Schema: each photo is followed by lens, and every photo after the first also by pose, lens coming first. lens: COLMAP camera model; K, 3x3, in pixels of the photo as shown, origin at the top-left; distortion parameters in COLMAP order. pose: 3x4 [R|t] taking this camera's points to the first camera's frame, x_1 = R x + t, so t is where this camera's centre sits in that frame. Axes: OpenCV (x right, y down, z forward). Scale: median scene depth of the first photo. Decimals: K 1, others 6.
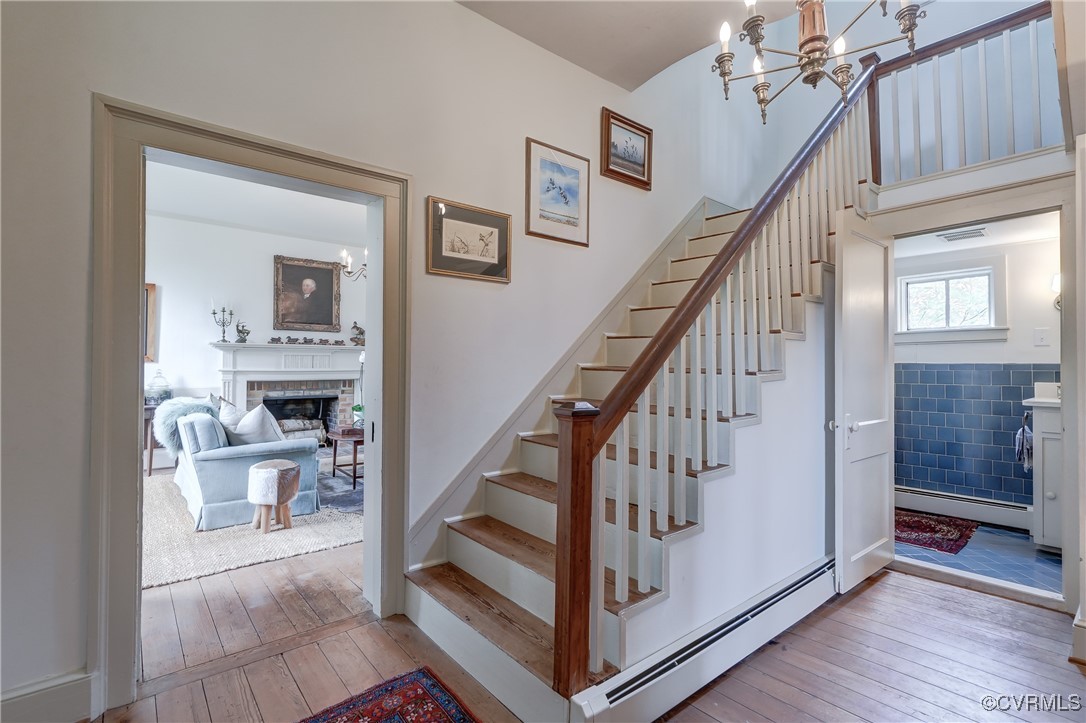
lens RADIAL K [[510.0, 0, 543.0], [0, 510.0, 361.5], [0, 0, 1]] dist [0.023919, -0.000027]
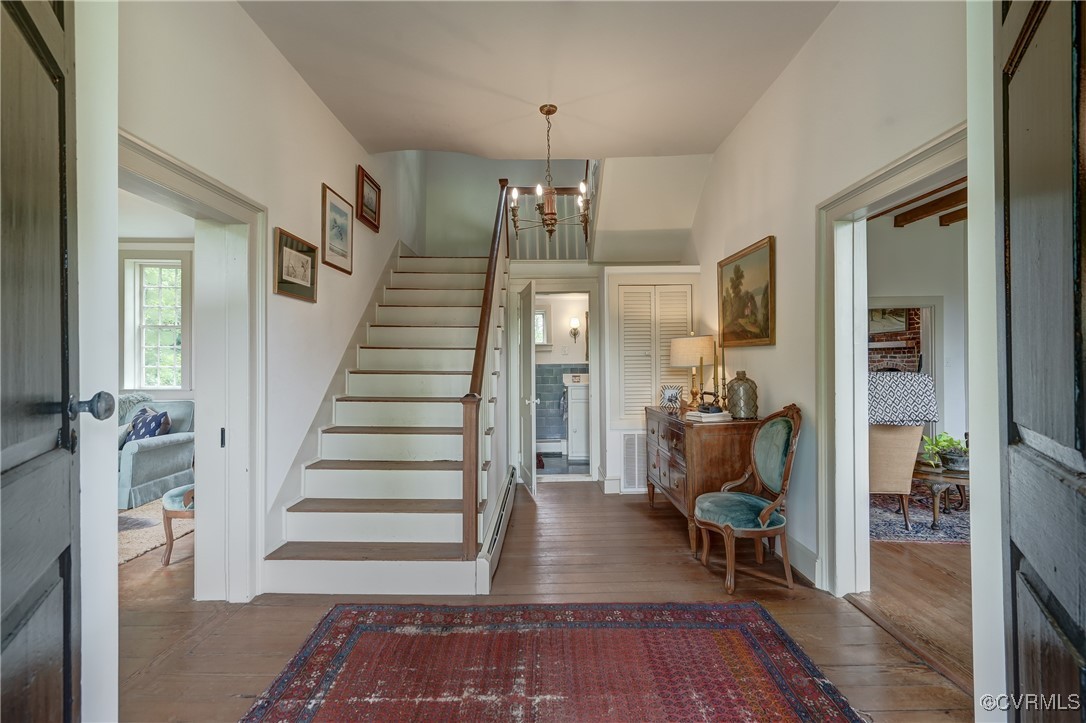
lens RADIAL K [[510.0, 0, 543.0], [0, 510.0, 361.5], [0, 0, 1]] dist [0.023919, -0.000027]
pose [[0.644998, -0.003223, 0.764177, -0.623499], [-0.008028, 0.999907, 0.010993, -0.030205], [-0.764142, -0.013226, 0.644913, -0.195469]]
